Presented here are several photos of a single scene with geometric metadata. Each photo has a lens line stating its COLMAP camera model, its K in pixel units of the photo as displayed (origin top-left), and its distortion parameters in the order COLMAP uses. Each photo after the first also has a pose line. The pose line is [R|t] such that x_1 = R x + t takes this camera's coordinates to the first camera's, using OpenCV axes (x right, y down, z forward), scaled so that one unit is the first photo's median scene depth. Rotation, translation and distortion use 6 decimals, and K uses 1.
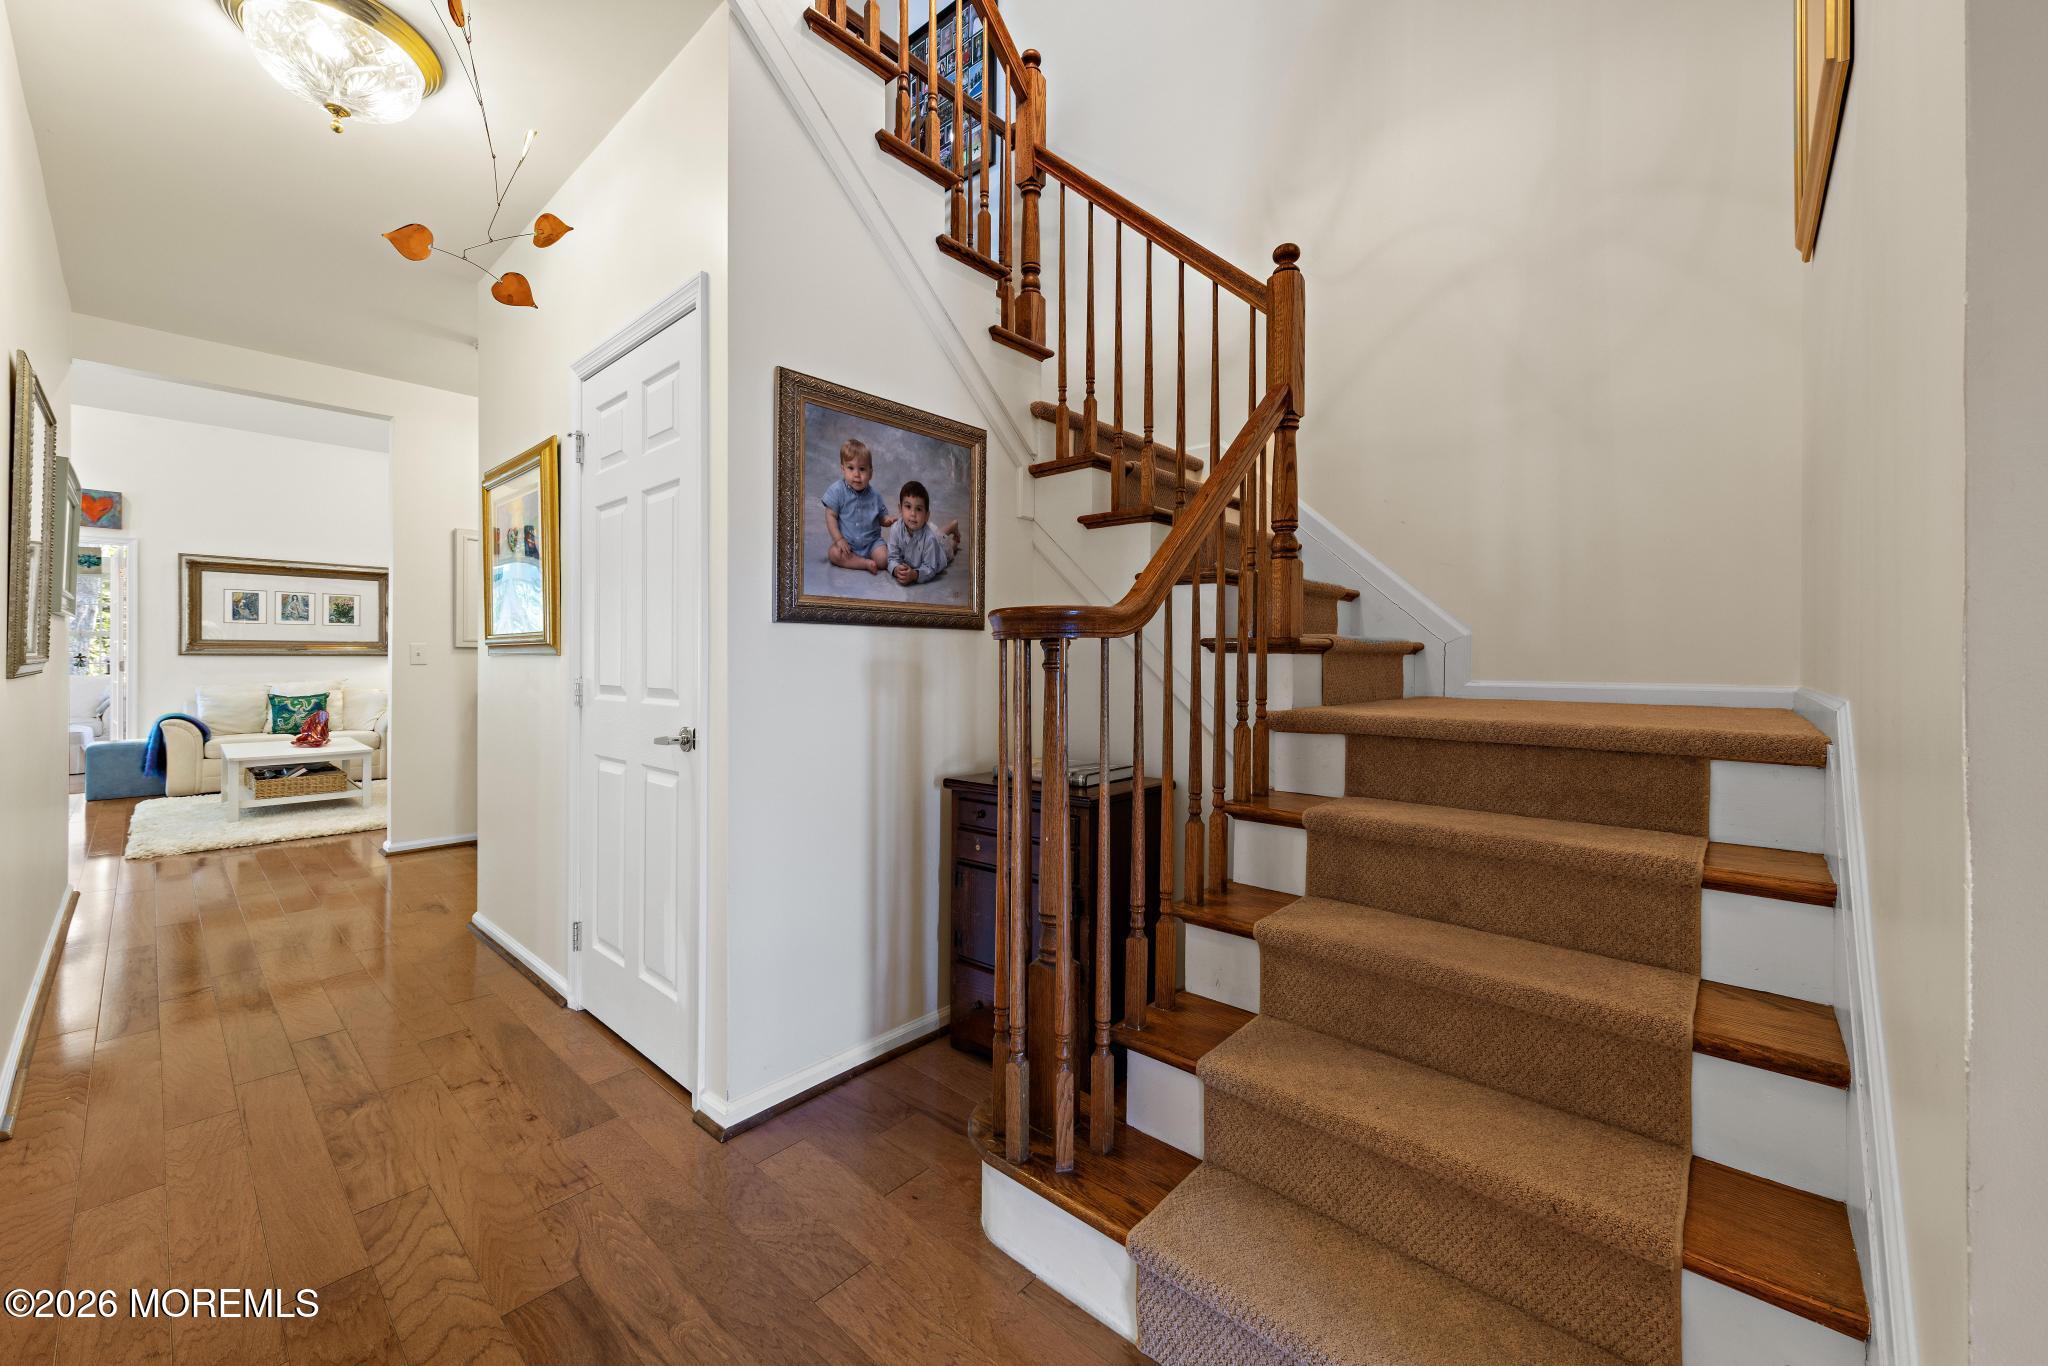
lens RADIAL K [[789.3, 0, 1025.5], [0, 789.3, 656.7], [0, 0, 1]] dist [0.002055, -0.000260]
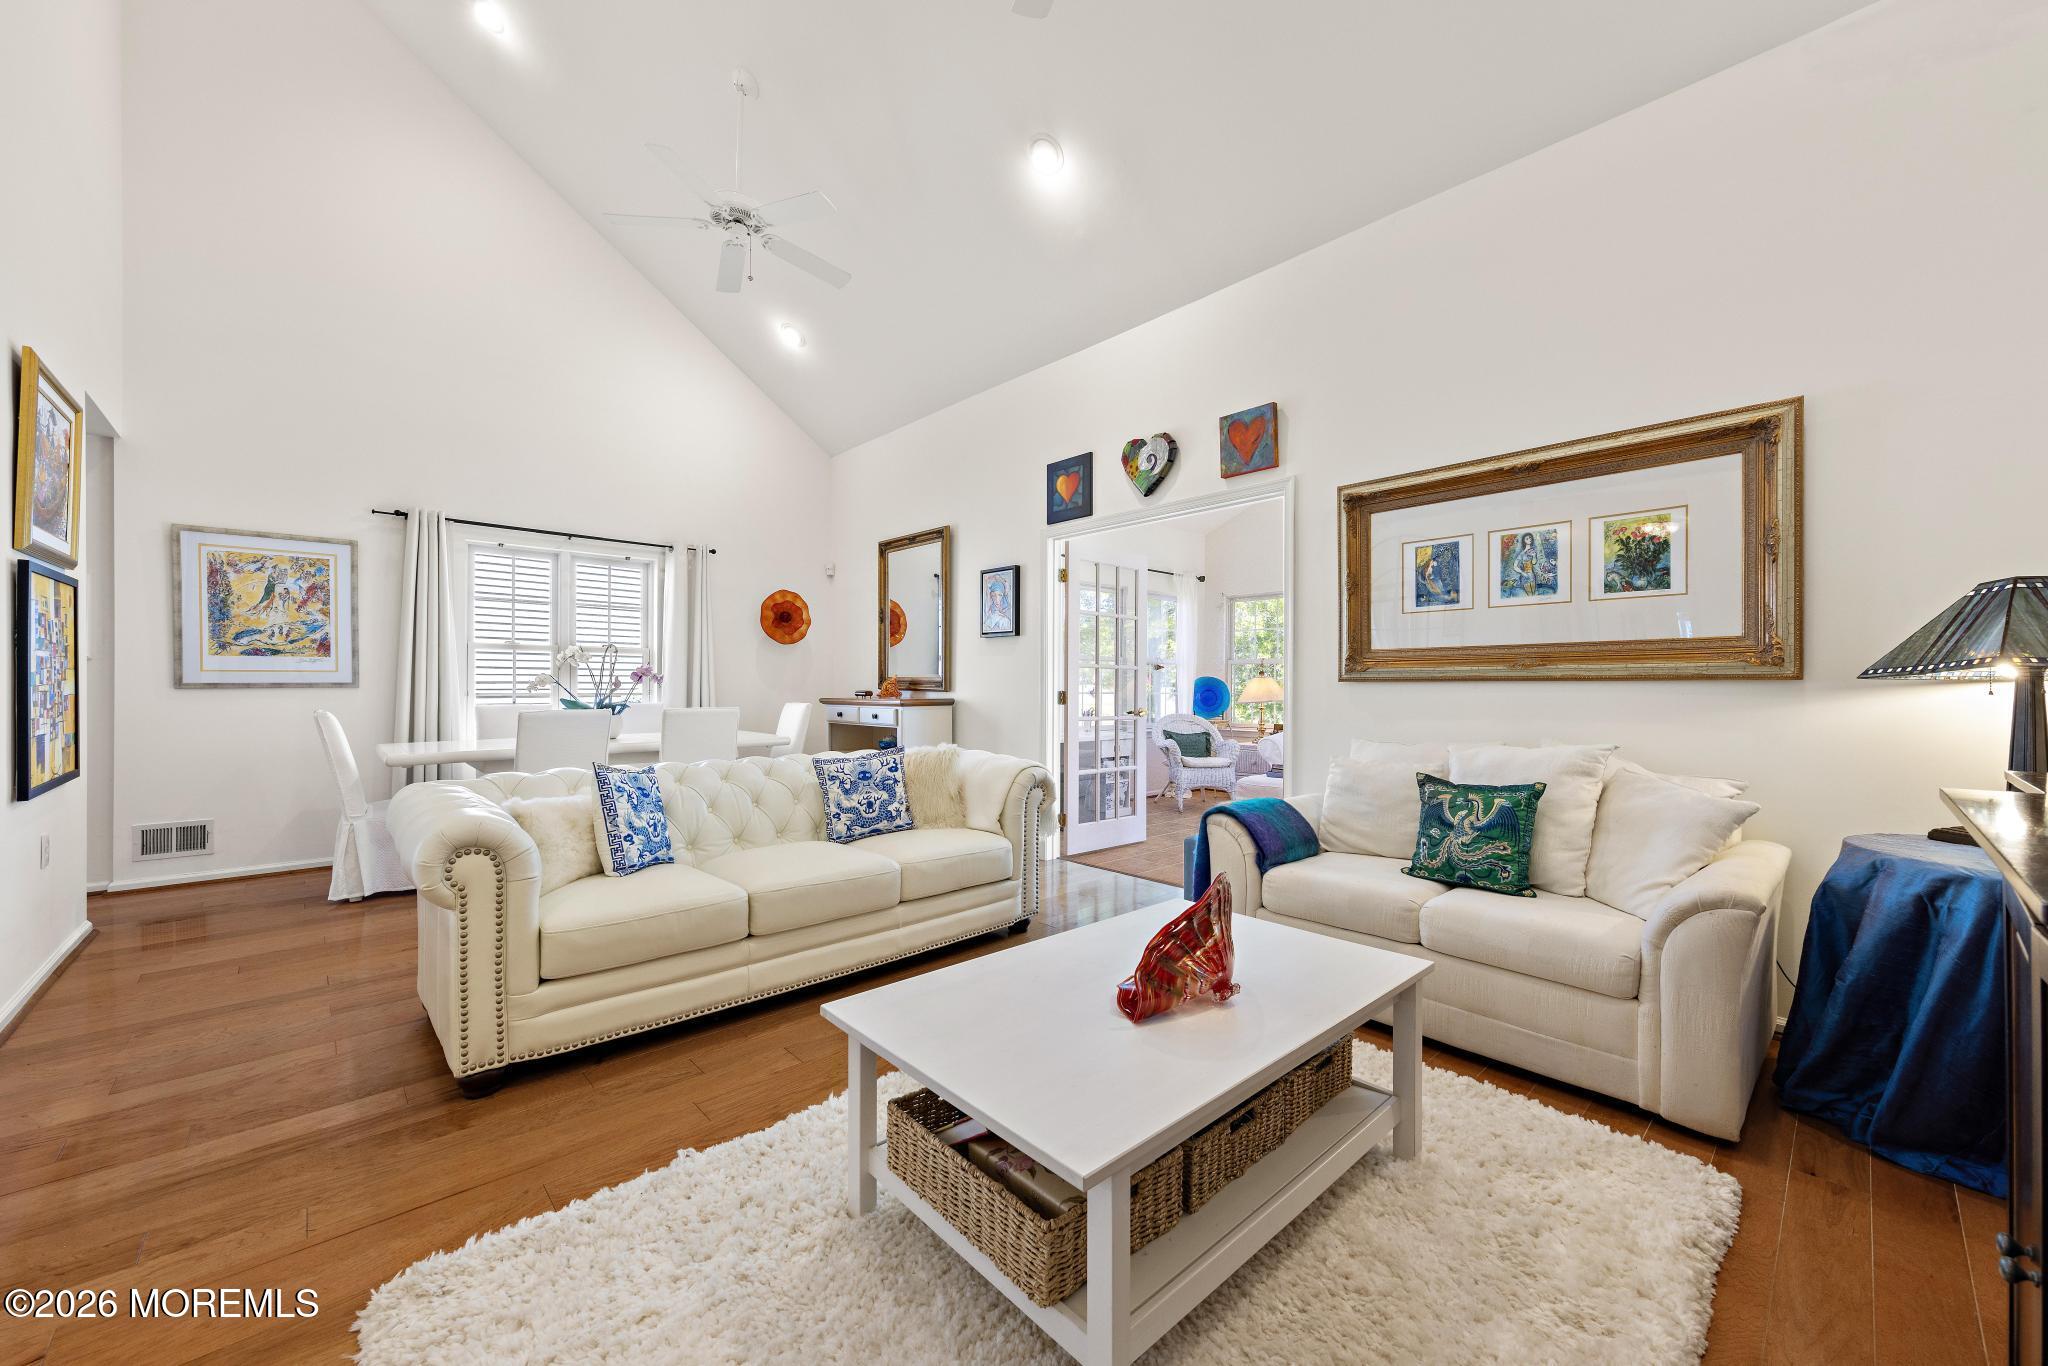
lens RADIAL K [[774.3, 0, 1032.3], [0, 774.3, 687.6], [0, 0, 1]] dist [0.004857, 0.000100]
pose [[-0.088809, -0.002697, -0.996045, -0.545803], [-0.001714, 0.999995, -0.002555, 0.004030], [0.996047, 0.001481, -0.088813, 0.852322]]
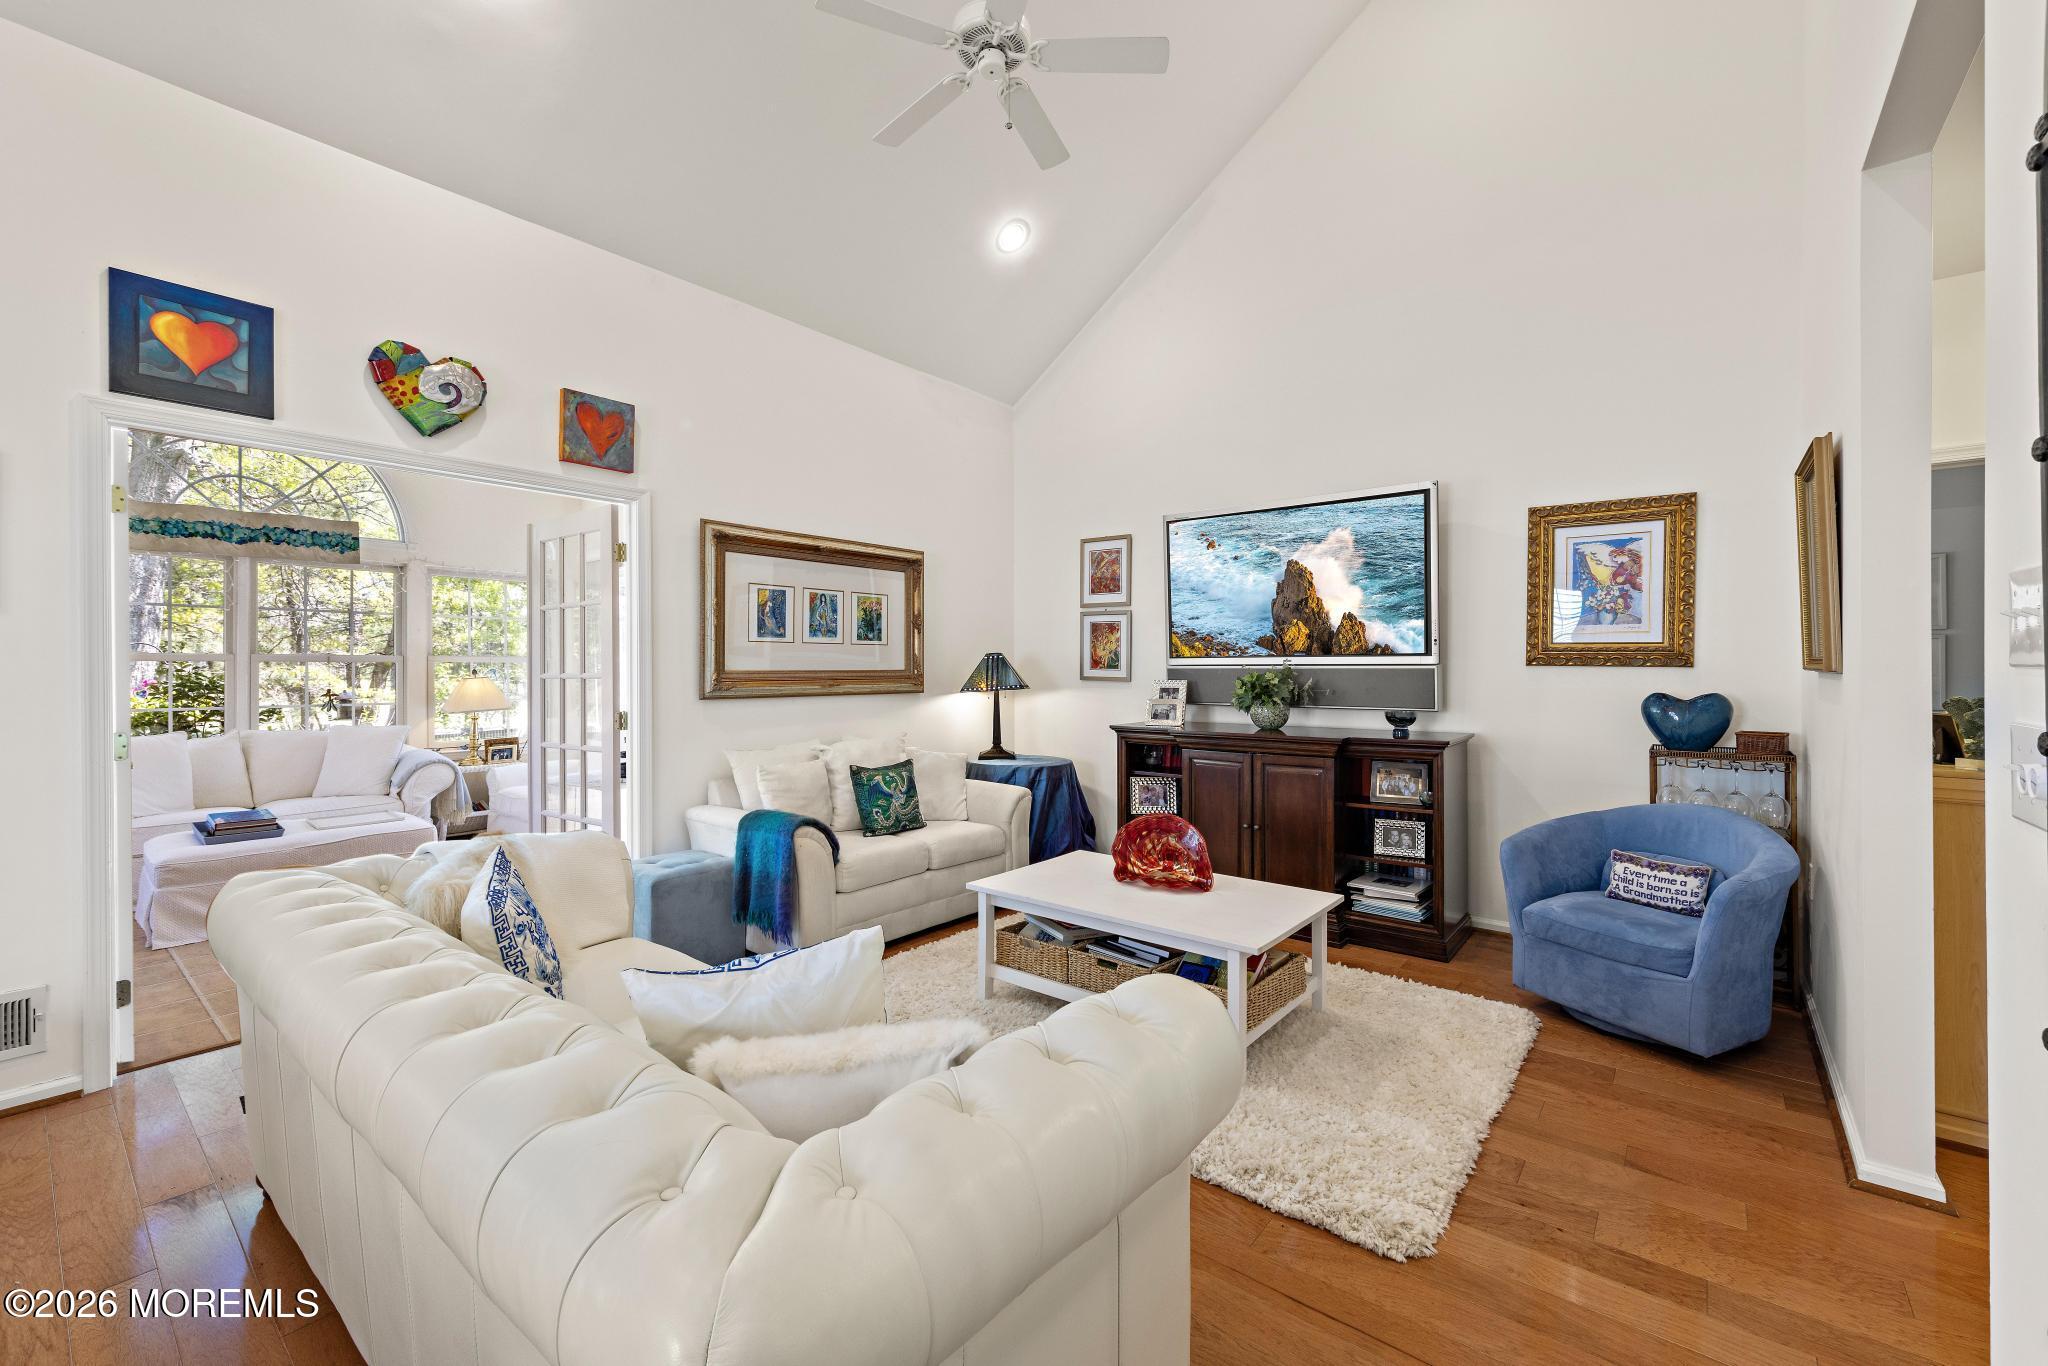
lens RADIAL K [[838.0, 0, 1037.2], [0, 838.0, 668.5], [0, 0, 1]] dist [0.006358, -0.001249]
pose [[0.998164, -0.006236, 0.060239, -0.877247], [0.006279, 0.999980, -0.000529, -0.022523], [-0.060235, 0.000906, 0.998184, 0.391713]]
